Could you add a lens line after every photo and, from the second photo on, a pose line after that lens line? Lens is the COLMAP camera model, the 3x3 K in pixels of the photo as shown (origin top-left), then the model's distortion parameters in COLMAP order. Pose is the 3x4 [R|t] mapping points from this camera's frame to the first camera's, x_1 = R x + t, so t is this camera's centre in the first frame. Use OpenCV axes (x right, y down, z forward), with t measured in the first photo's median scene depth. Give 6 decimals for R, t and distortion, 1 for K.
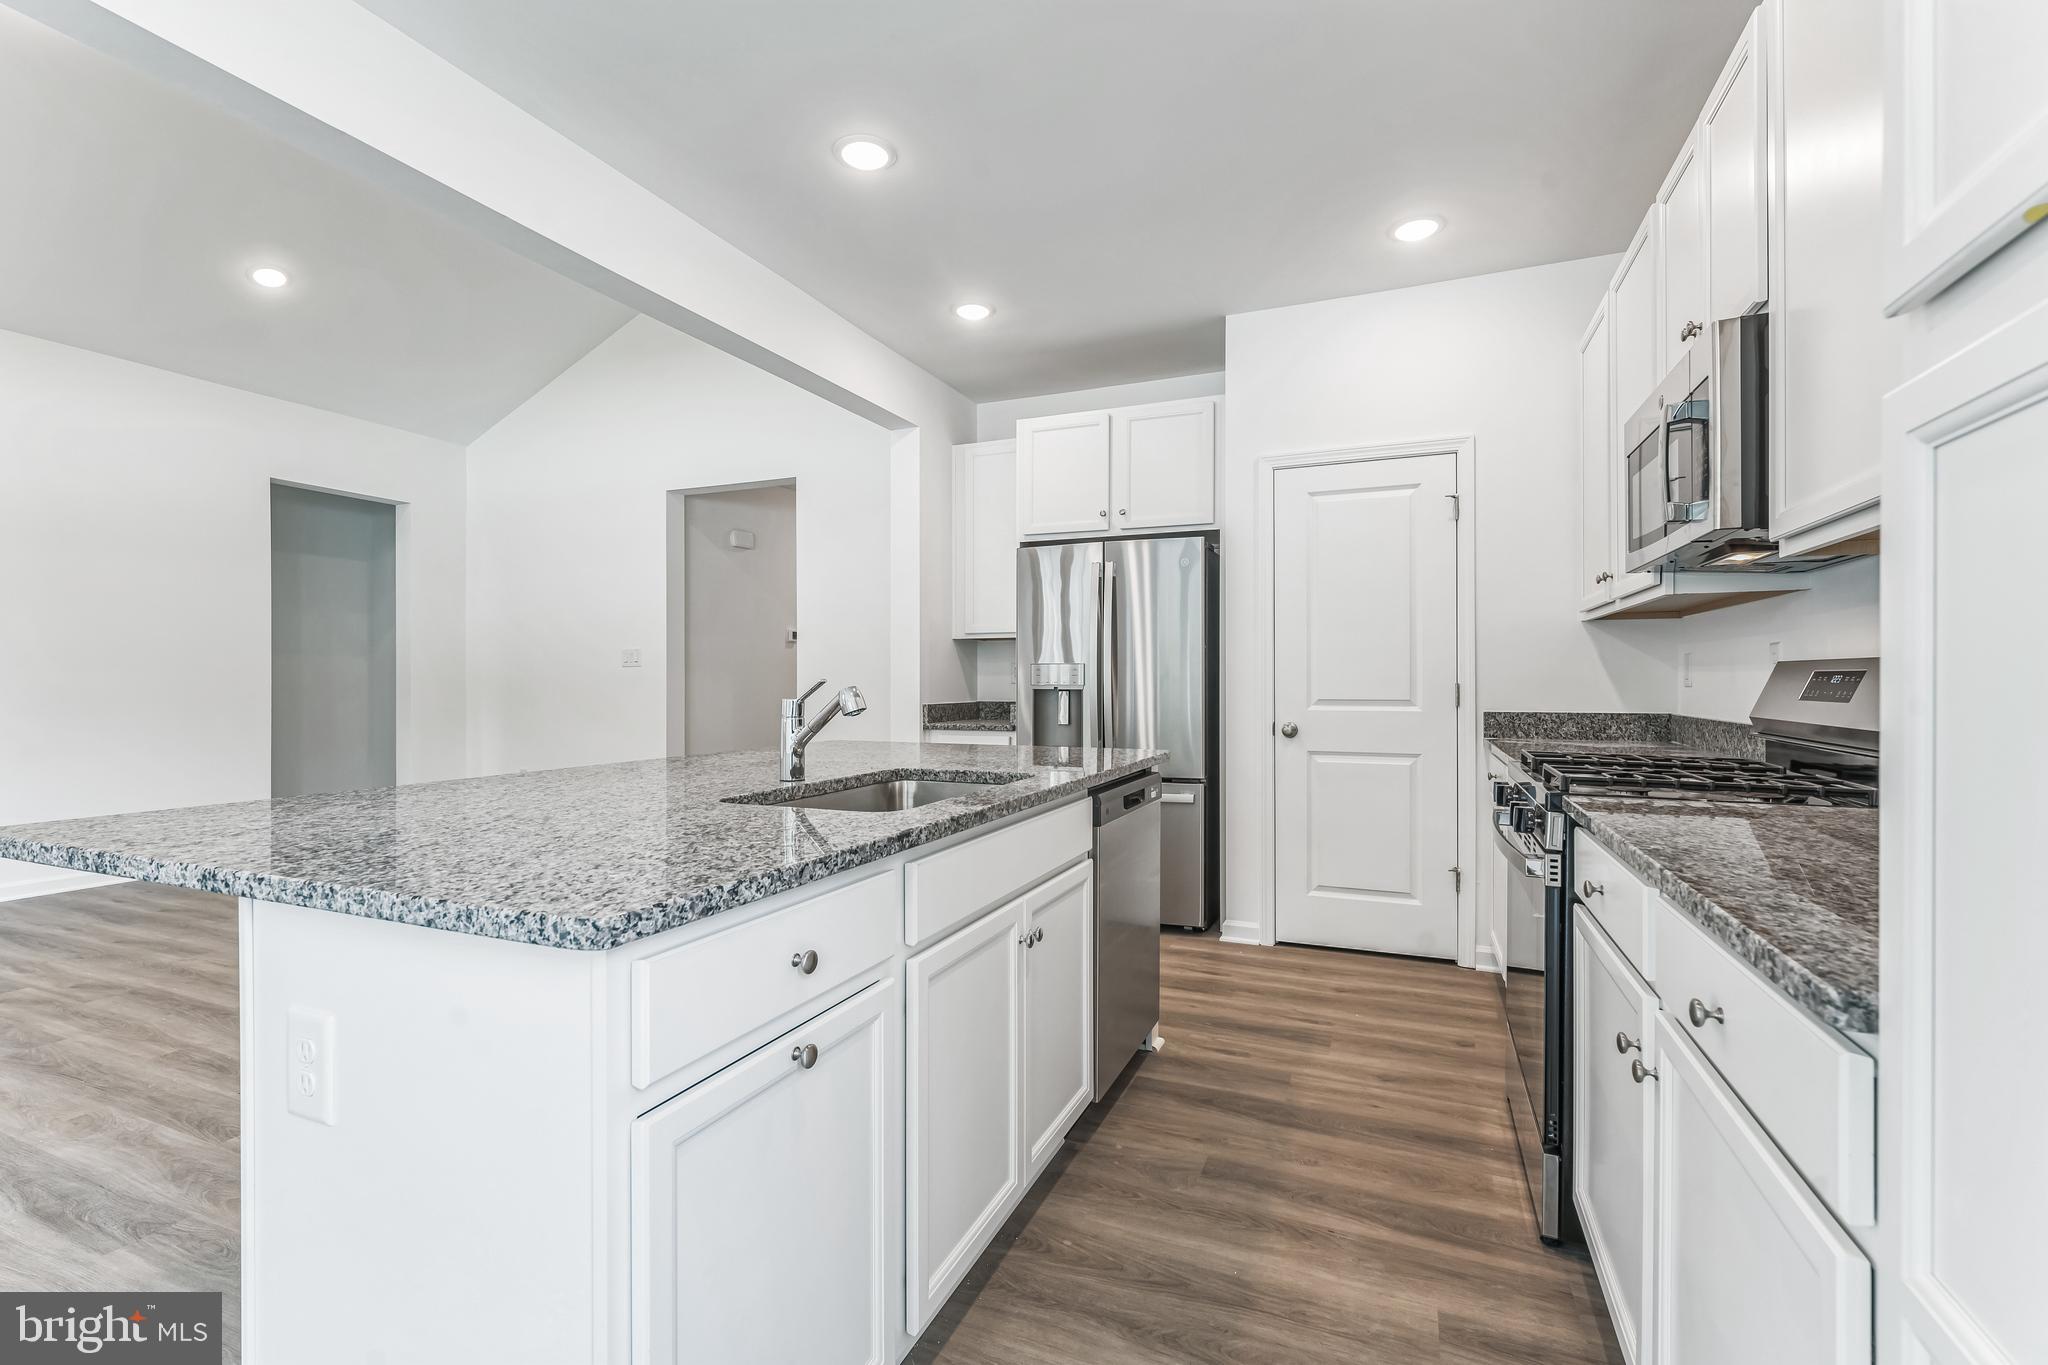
lens RADIAL K [[903.9, 0, 1024.0], [0, 903.9, 682.5], [0, 0, 1]] dist [-0.002769, 0.000102]
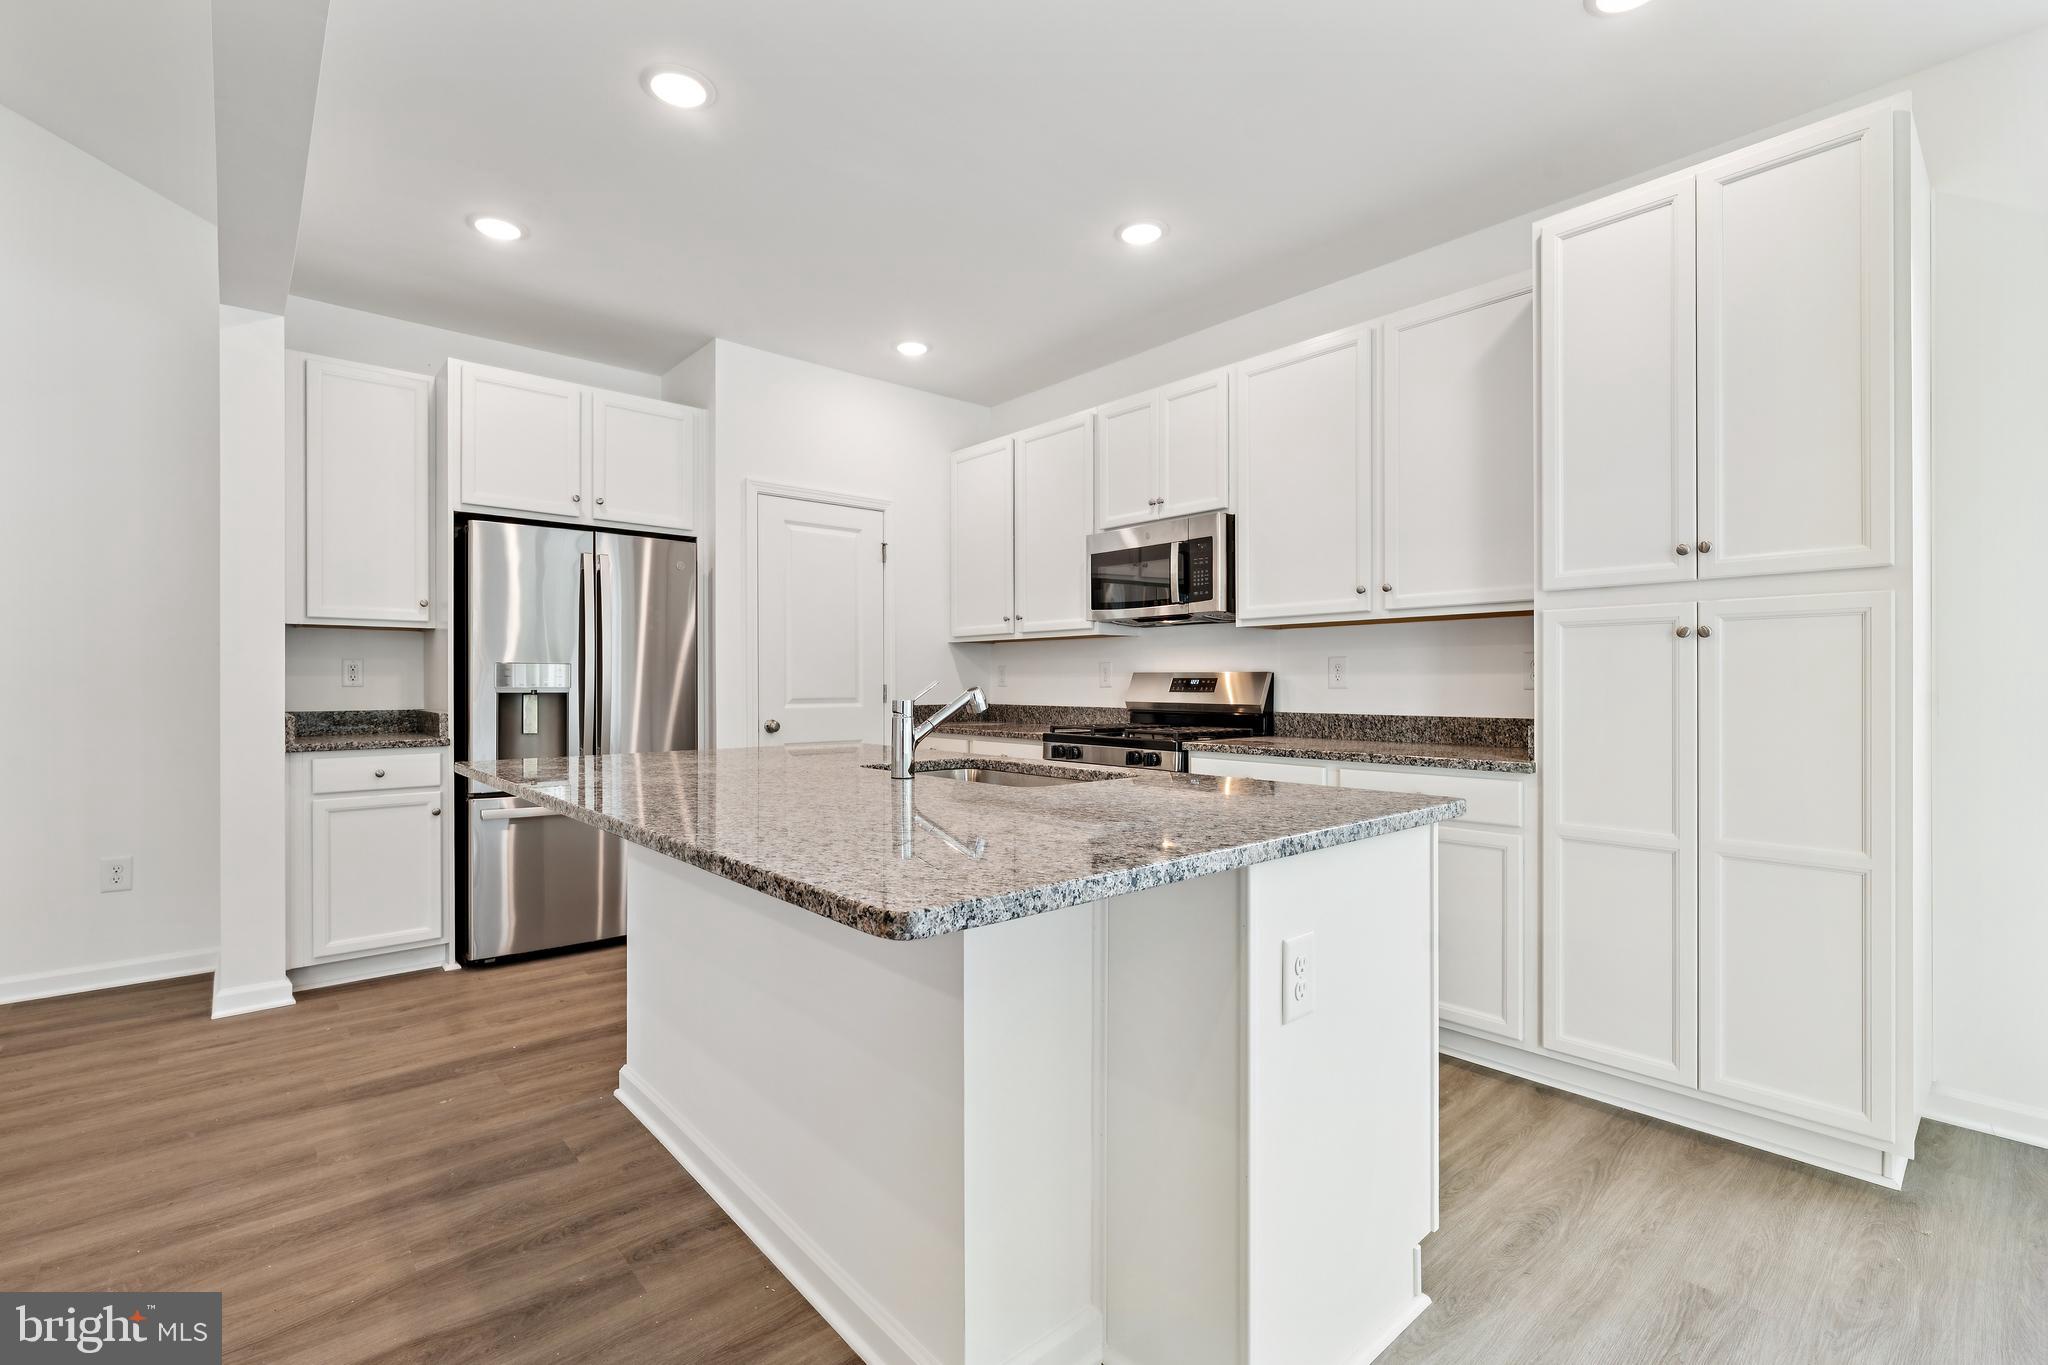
lens RADIAL K [[903.9, 0, 1024.0], [0, 903.9, 682.5], [0, 0, 1]] dist [-0.002769, 0.000102]
pose [[0.435547, -0.000457, 0.900166, -0.543725], [-0.001301, 0.999999, 0.001137, -0.003448], [-0.900165, -0.001666, 0.435546, 0.201844]]
